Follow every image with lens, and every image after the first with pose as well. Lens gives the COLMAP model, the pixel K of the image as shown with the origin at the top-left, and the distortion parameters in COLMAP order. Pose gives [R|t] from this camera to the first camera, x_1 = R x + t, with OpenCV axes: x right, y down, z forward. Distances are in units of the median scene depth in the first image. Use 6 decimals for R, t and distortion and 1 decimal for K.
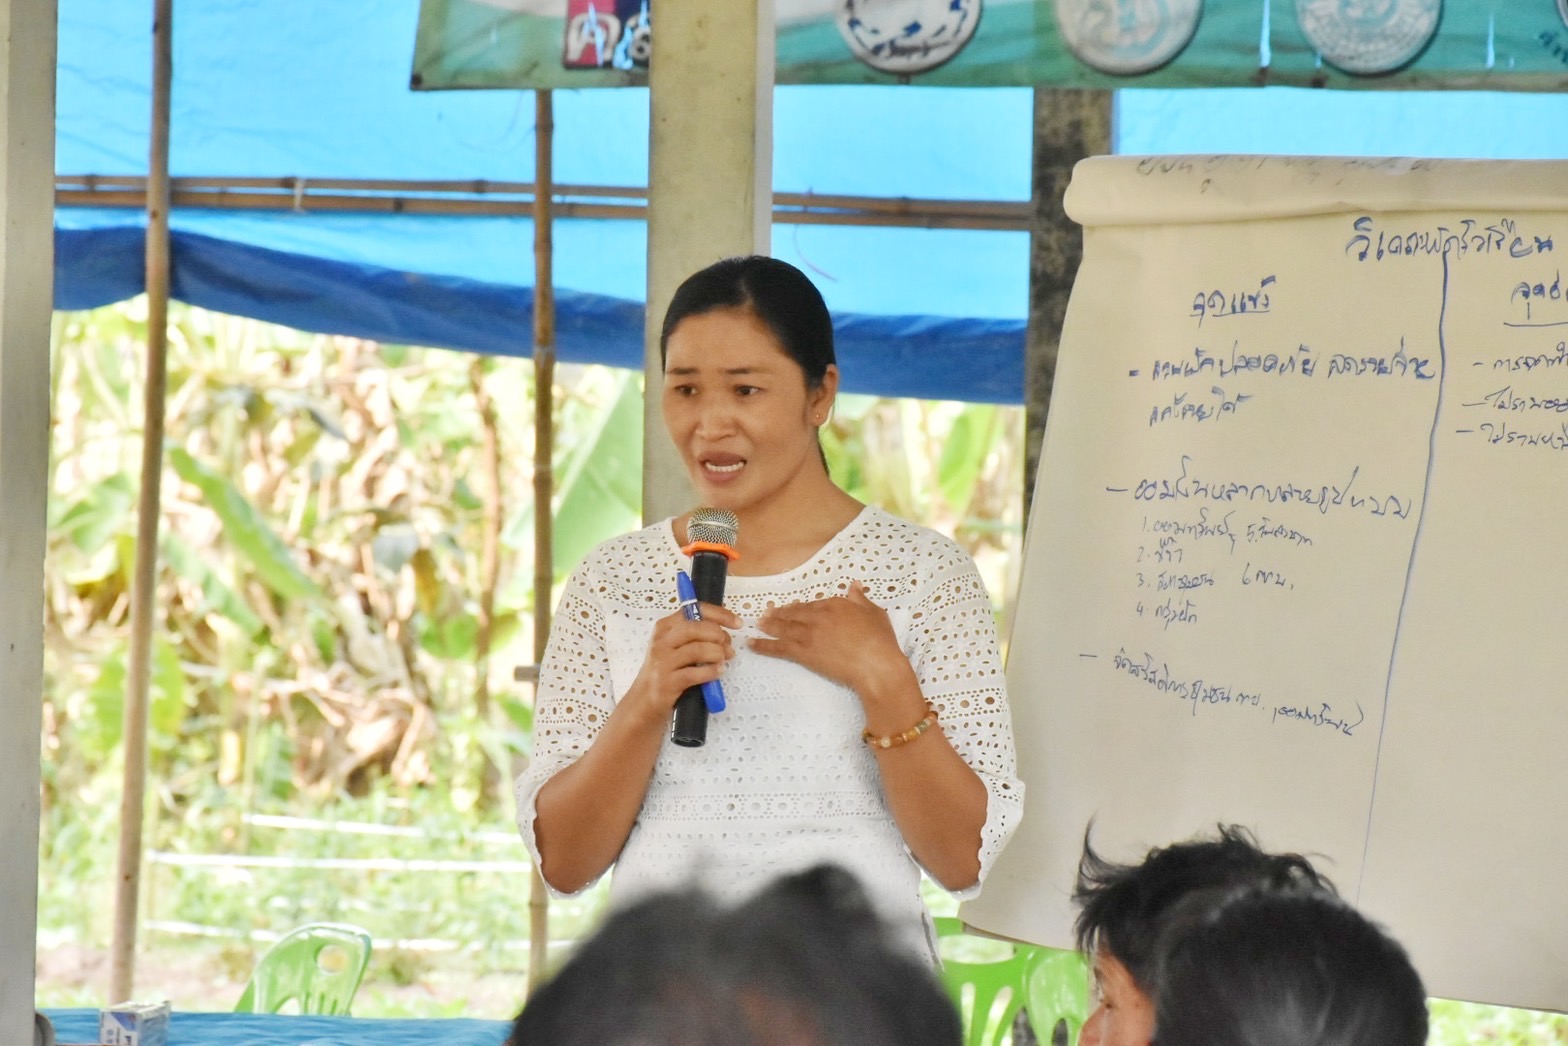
lens RADIAL K [[7350.2, 0, 784.0], [0, 7350.2, 523.0], [0, 0, 1]] dist [0.234174, 5.363698]
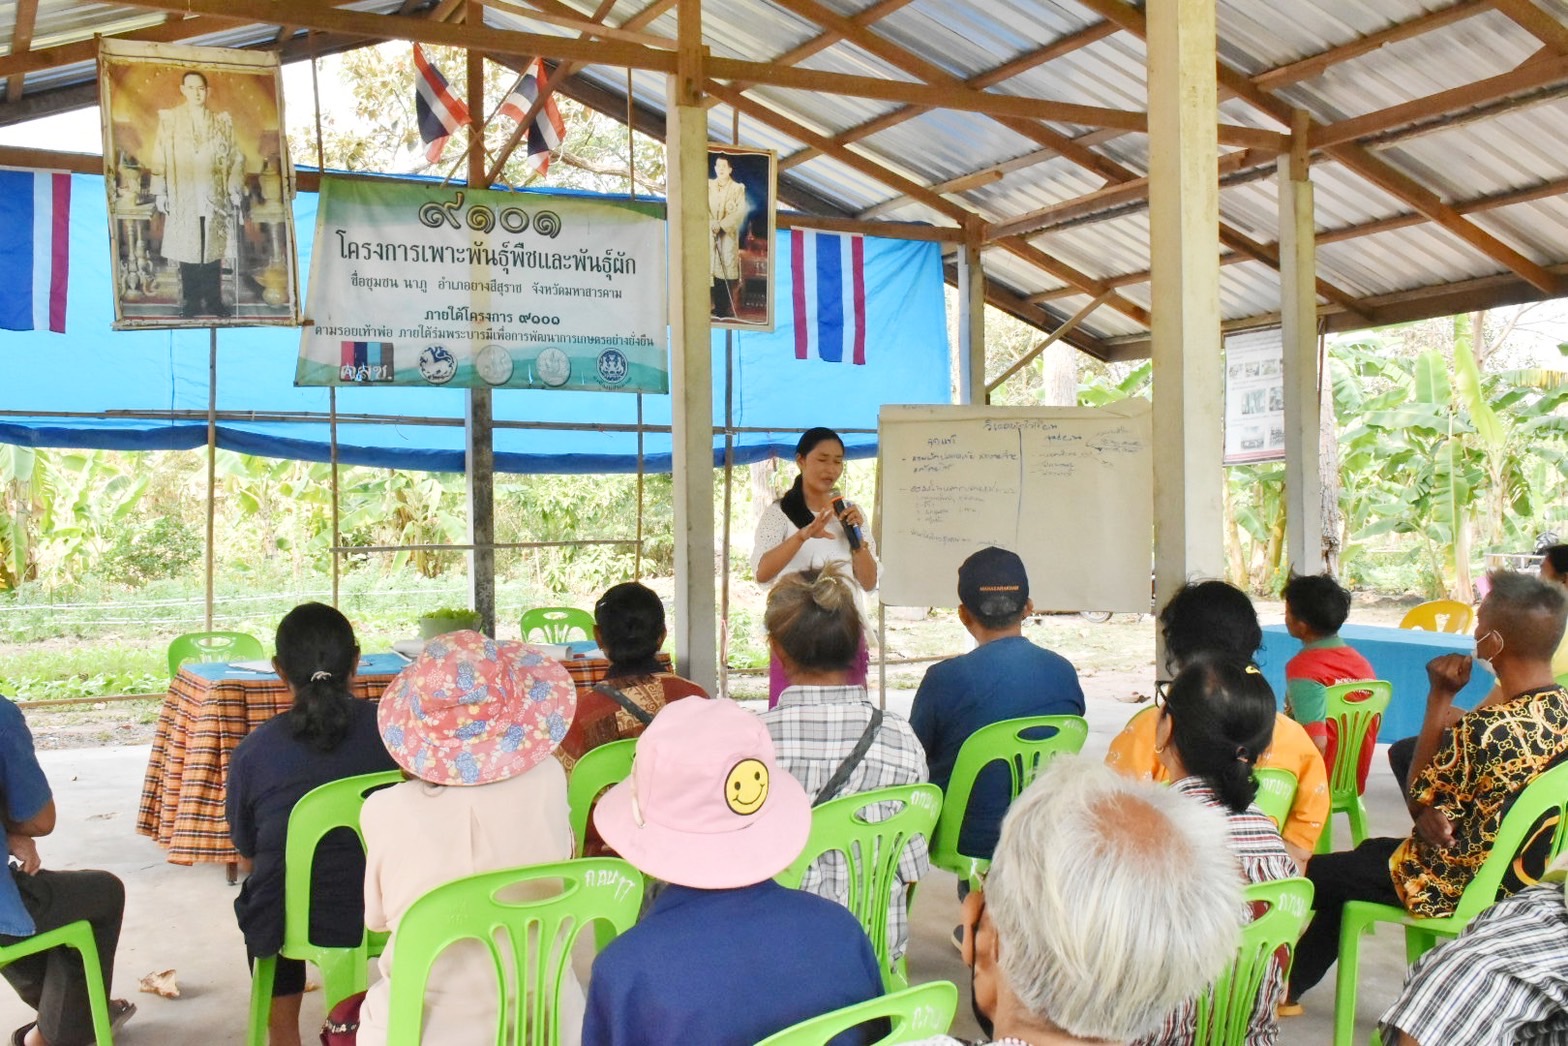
lens RADIAL K [[1694.0, 0, 806.0], [0, 1694.0, 522.1], [0, 0, 1]] dist [-0.006715, 0.028055]
pose [[0.779807, -0.035228, 0.625028, -0.370437], [0.026669, 0.999378, 0.023055, -0.006098], [-0.625452, -0.001309, 0.780261, 0.215731]]
